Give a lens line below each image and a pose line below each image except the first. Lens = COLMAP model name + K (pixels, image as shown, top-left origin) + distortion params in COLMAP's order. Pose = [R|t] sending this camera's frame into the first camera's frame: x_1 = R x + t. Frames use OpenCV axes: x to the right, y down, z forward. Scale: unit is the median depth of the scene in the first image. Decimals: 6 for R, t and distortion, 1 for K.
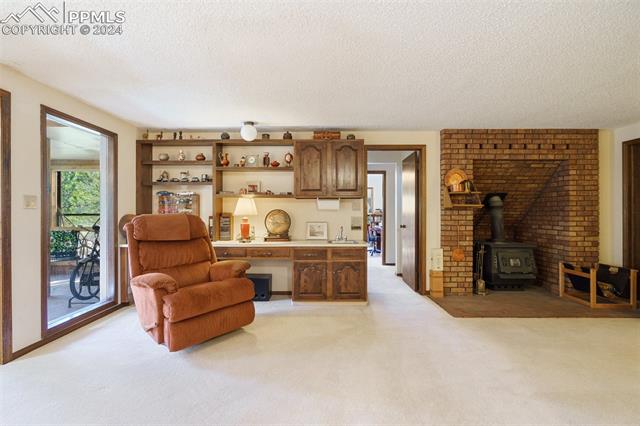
lens RADIAL K [[294.7, 0, 318.3], [0, 294.7, 214.5], [0, 0, 1]] dist [-0.003585, 0.000310]
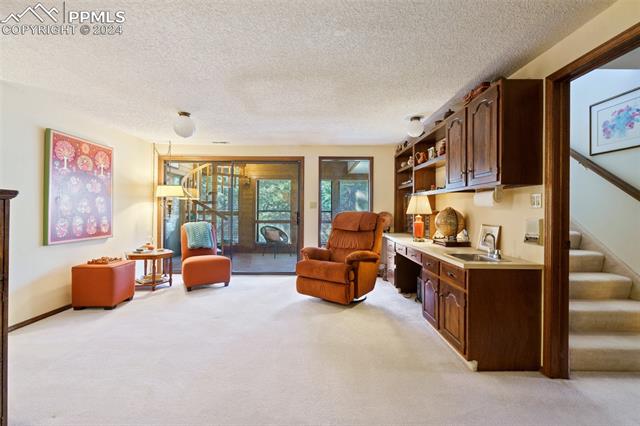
lens RADIAL K [[294.7, 0, 316.2], [0, 294.7, 211.2], [0, 0, 1]] dist [-0.003585, 0.000310]
pose [[-0.003736, 0.002247, -0.999990, 0.677099], [-0.009962, 0.999948, 0.002284, -0.004158], [0.999943, 0.009971, -0.003713, 0.621827]]
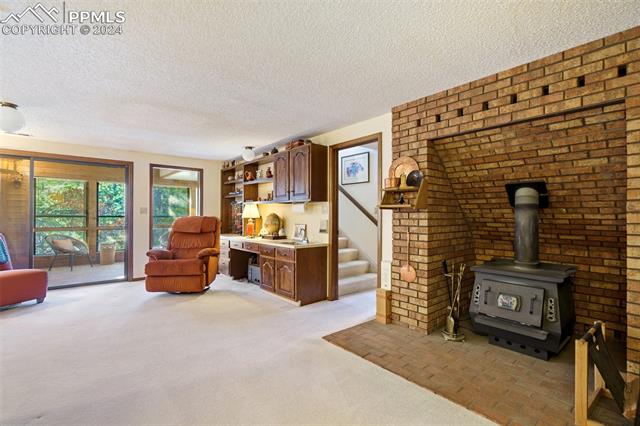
lens RADIAL K [[294.7, 0, 316.9], [0, 294.7, 217.6], [0, 0, 1]] dist [-0.003585, 0.000310]
pose [[0.646576, 0.004954, -0.762834, 0.890751], [-0.005438, 0.999983, 0.001885, -0.002292], [0.762831, 0.002929, 0.646592, 0.348672]]
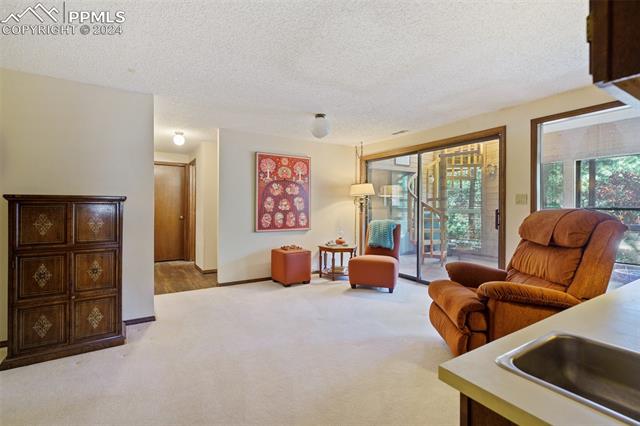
lens RADIAL K [[294.7, 0, 310.3], [0, 294.7, 206.3], [0, 0, 1]] dist [-0.003585, 0.000310]
pose [[-0.849011, -0.000714, -0.528375, 0.317637], [-0.001494, 0.999998, 0.001050, -0.006514], [0.528374, 0.001681, -0.849010, 0.981923]]
